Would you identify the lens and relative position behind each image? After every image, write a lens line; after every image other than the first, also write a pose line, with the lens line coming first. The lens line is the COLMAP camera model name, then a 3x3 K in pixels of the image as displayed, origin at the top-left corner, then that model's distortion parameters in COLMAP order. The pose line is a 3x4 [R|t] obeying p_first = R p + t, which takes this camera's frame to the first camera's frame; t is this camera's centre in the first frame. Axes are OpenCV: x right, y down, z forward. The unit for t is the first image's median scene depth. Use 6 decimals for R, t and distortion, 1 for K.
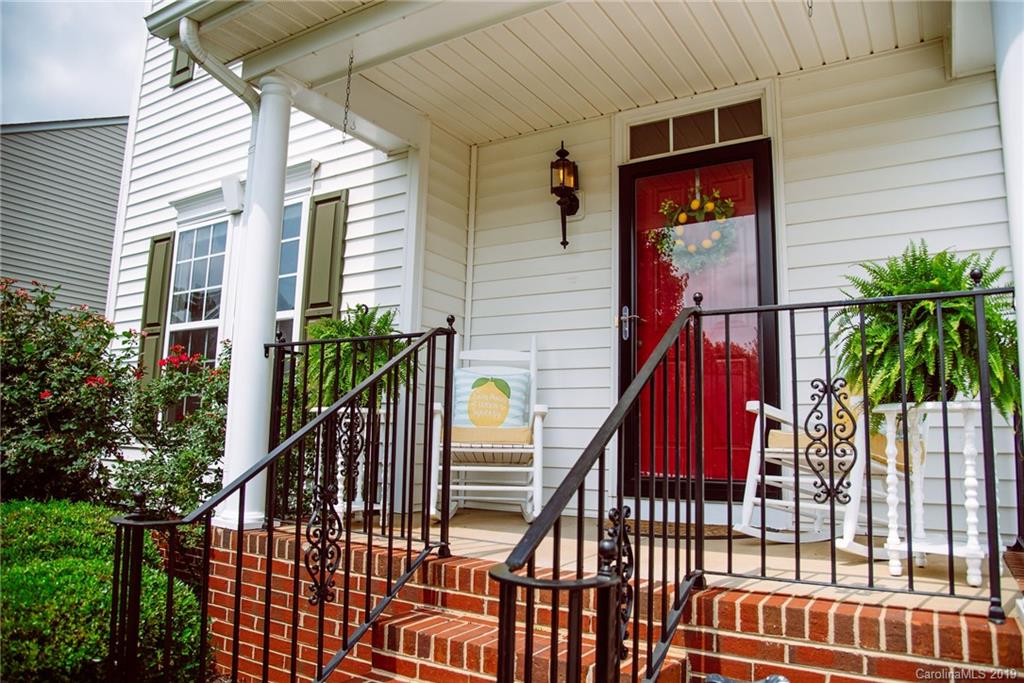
lens RADIAL K [[714.1, 0, 512.8], [0, 714.1, 358.7], [0, 0, 1]] dist [-0.140782, 0.078165]
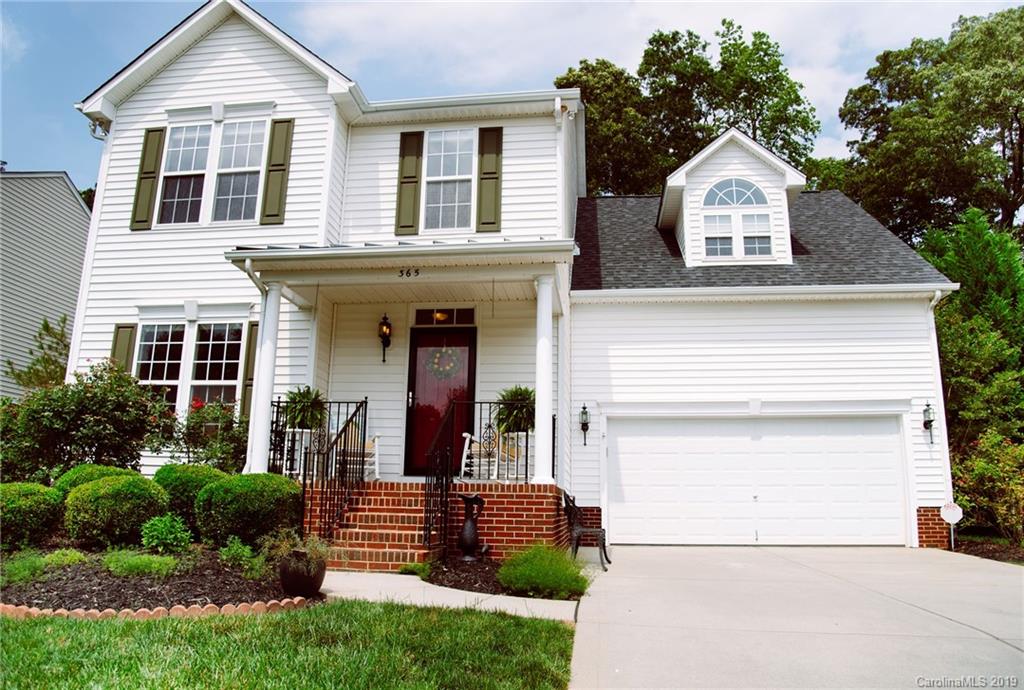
lens RADIAL K [[725.8, 0, 512.0], [0, 725.8, 345.0], [0, 0, 1]] dist [-0.005209, -0.001510]
pose [[0.907289, 0.091400, 0.410454, -0.492813], [-0.050581, 0.992726, -0.109254, 0.013874], [-0.417454, 0.078363, 0.905313, -1.197244]]
